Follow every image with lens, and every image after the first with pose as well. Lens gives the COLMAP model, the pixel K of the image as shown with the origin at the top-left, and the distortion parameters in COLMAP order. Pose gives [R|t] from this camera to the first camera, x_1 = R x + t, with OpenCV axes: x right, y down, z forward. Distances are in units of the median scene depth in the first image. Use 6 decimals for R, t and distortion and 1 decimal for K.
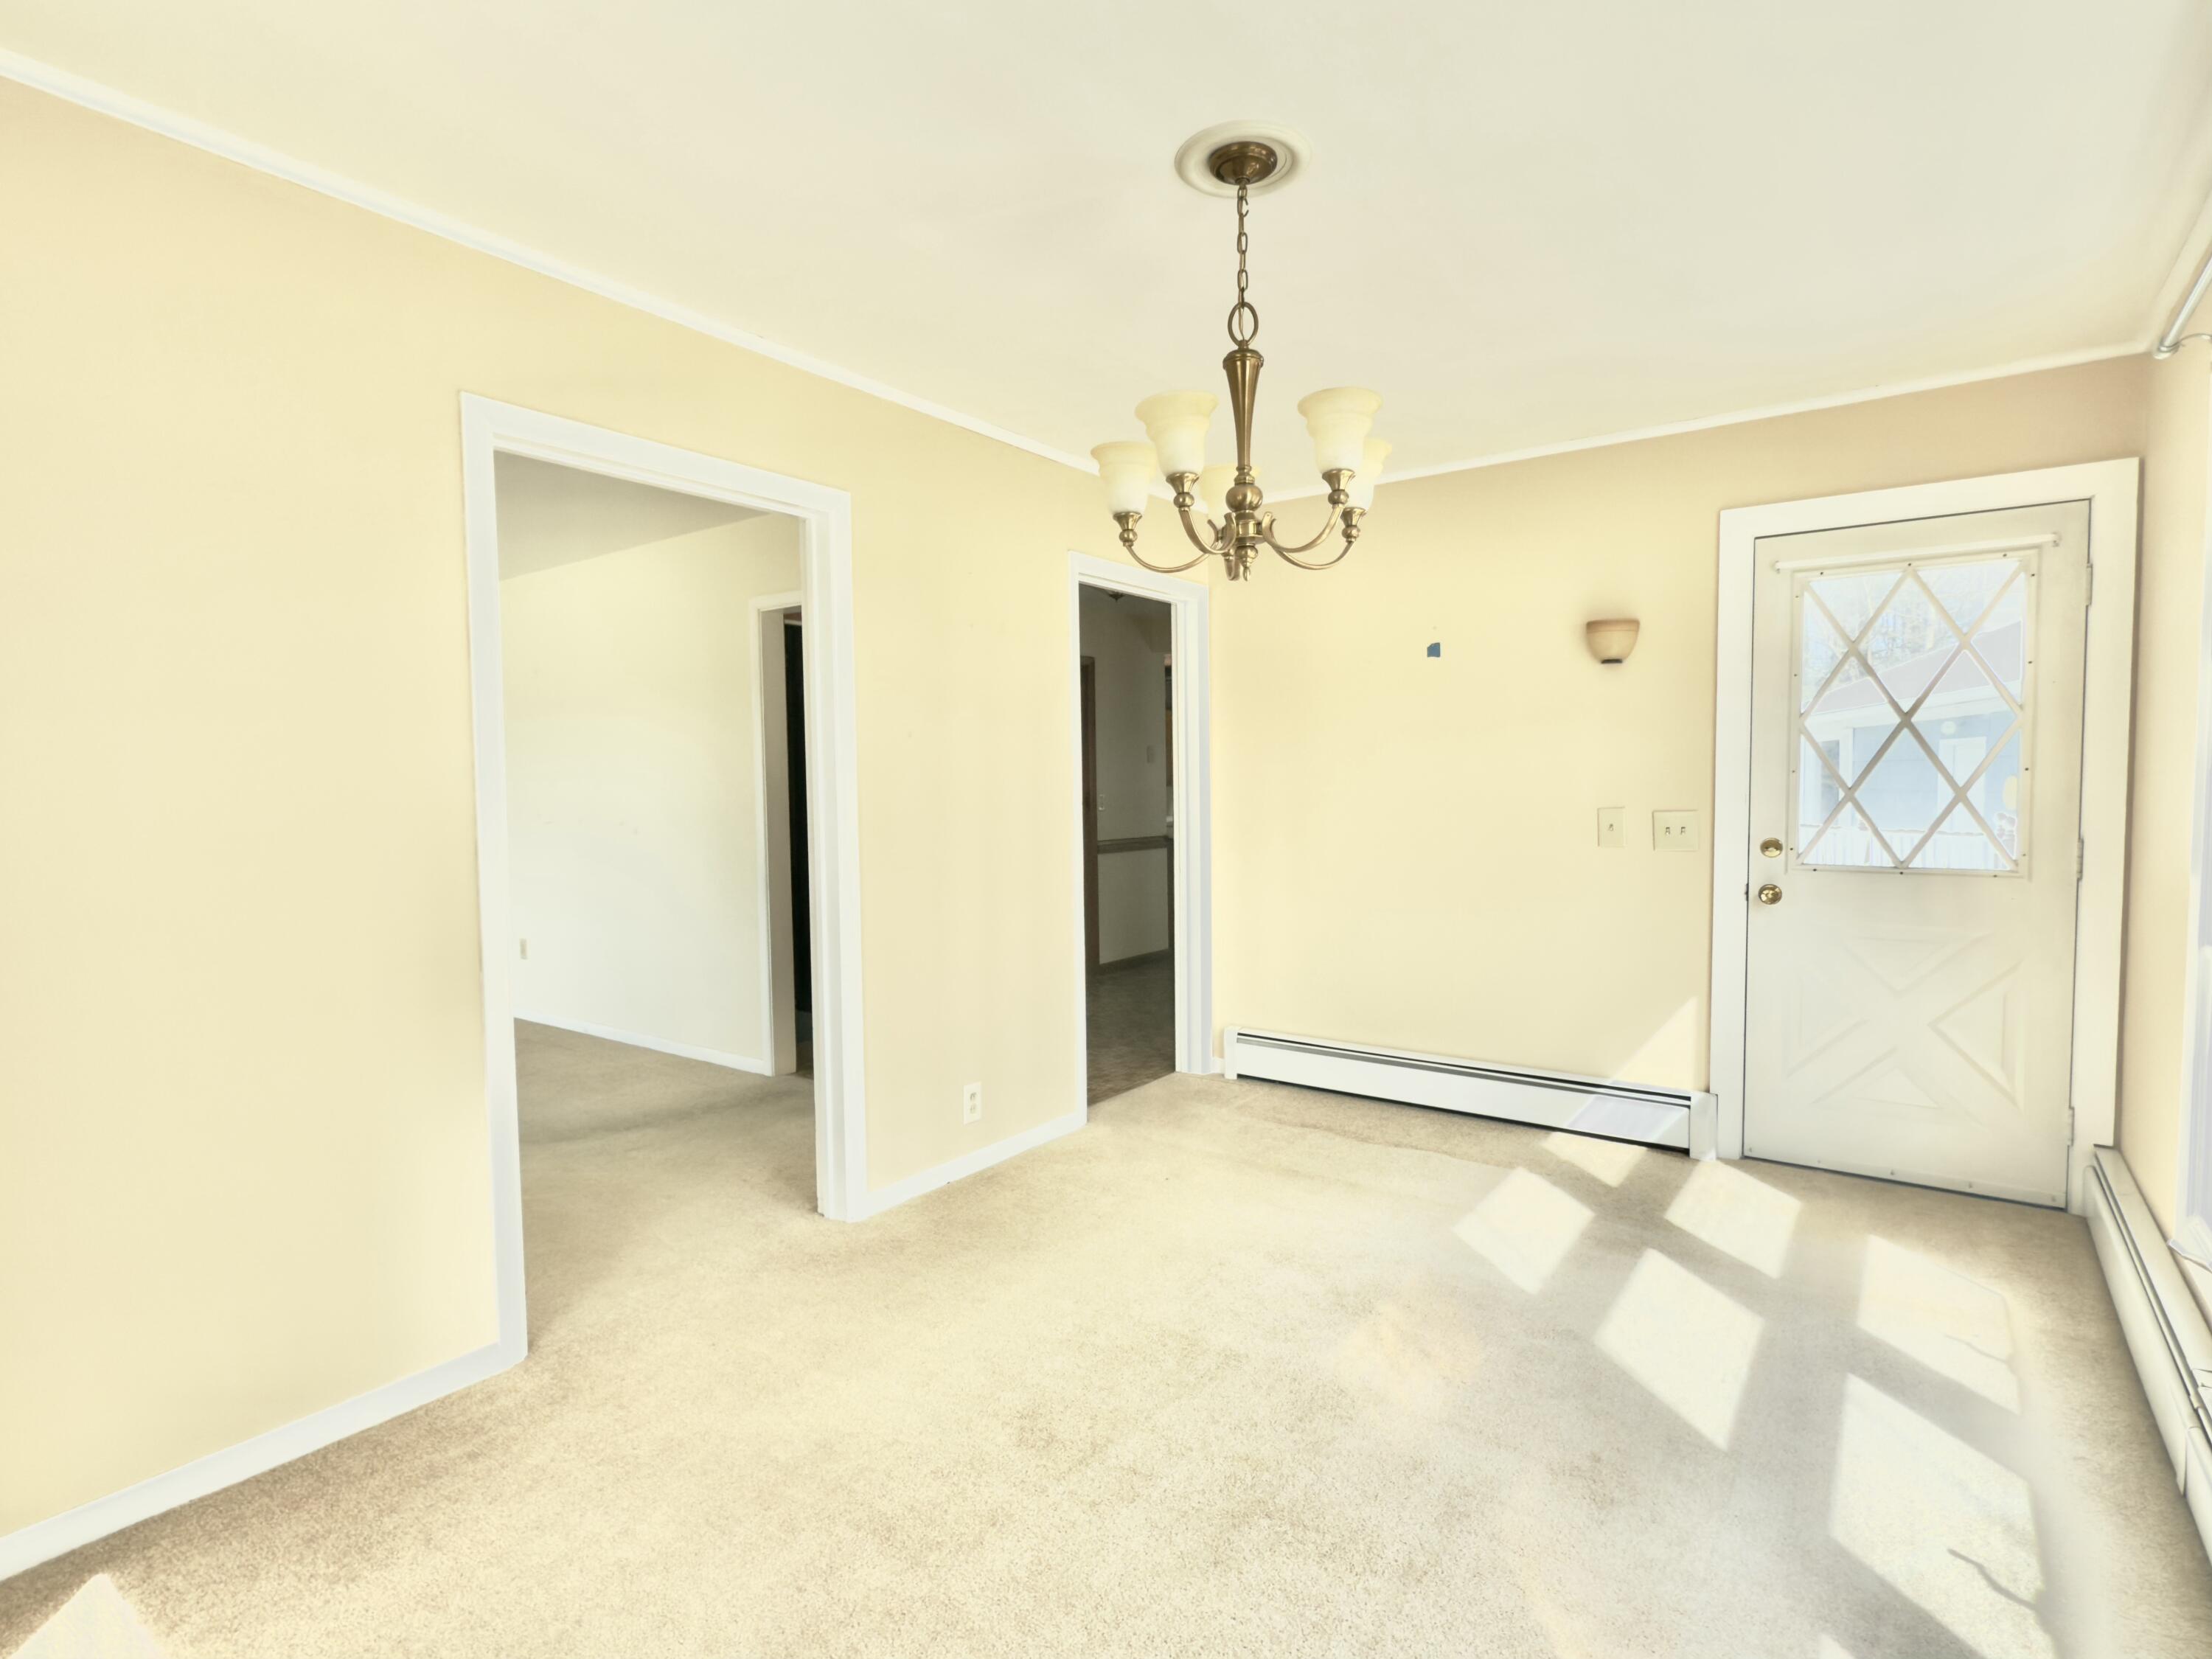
lens RADIAL K [[1122.4, 0, 1102.2], [0, 1122.4, 828.0], [0, 0, 1]] dist [-0.000094, 0.000268]
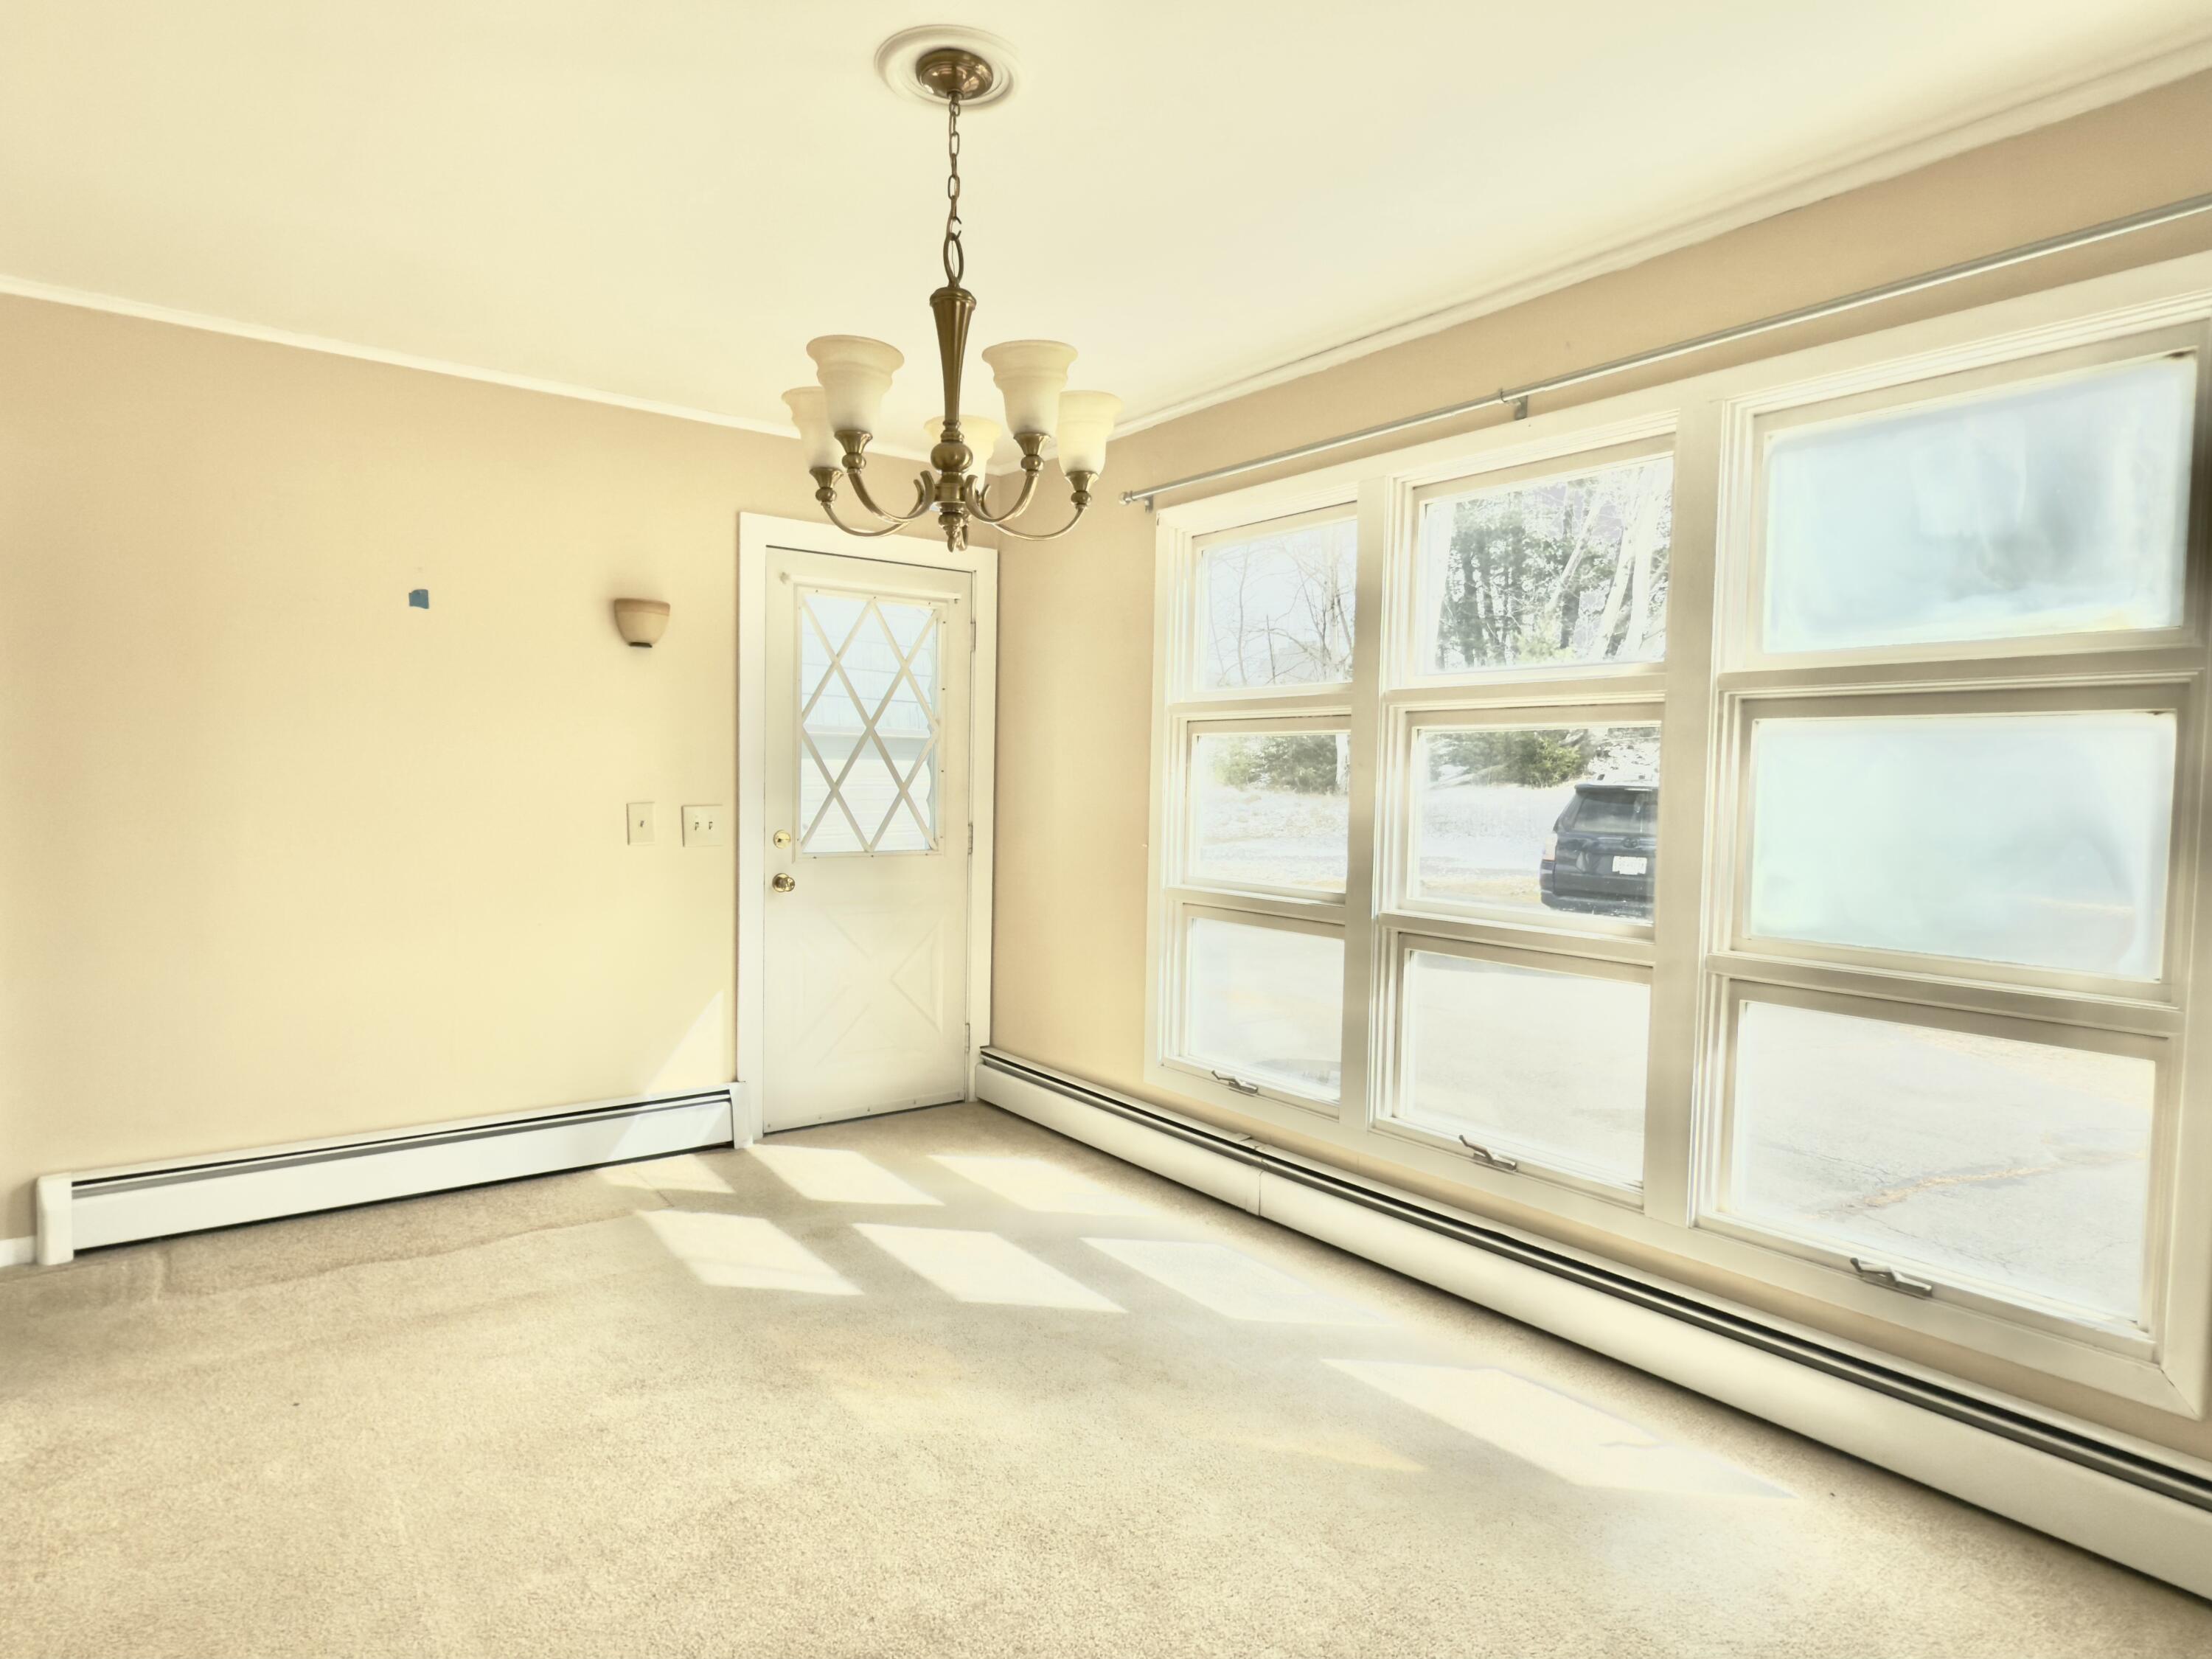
lens RADIAL K [[1260.9, 0, 1102.7], [0, 1260.9, 836.5], [0, 0, 1]] dist [0.000566, -0.001101]
pose [[0.286786, -0.035308, 0.957344, -0.469061], [0.019209, 0.999332, 0.031102, -0.016668], [-0.957802, 0.009470, 0.287273, 0.361058]]
